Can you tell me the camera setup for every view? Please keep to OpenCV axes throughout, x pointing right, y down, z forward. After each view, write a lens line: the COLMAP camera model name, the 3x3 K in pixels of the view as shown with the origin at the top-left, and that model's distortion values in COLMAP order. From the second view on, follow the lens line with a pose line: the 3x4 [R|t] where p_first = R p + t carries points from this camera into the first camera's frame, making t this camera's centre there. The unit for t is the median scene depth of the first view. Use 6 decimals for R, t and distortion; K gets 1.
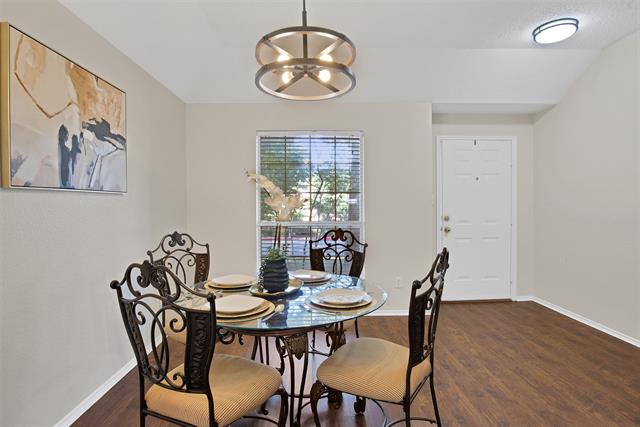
lens RADIAL K [[332.8, 0, 324.6], [0, 332.8, 201.8], [0, 0, 1]] dist [-0.023000, 0.000824]
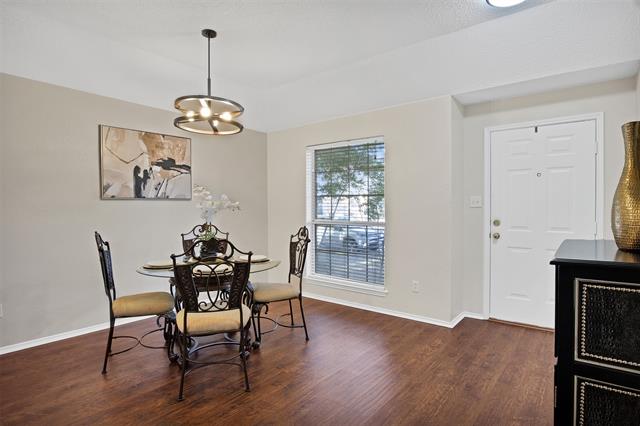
lens RADIAL K [[332.8, 0, 324.6], [0, 332.8, 201.3], [0, 0, 1]] dist [-0.023000, 0.000824]
pose [[0.786121, -0.005047, -0.618053, 1.054154], [0.004247, 0.999987, -0.002763, -0.008647], [0.618059, -0.000453, 0.786132, 0.114446]]
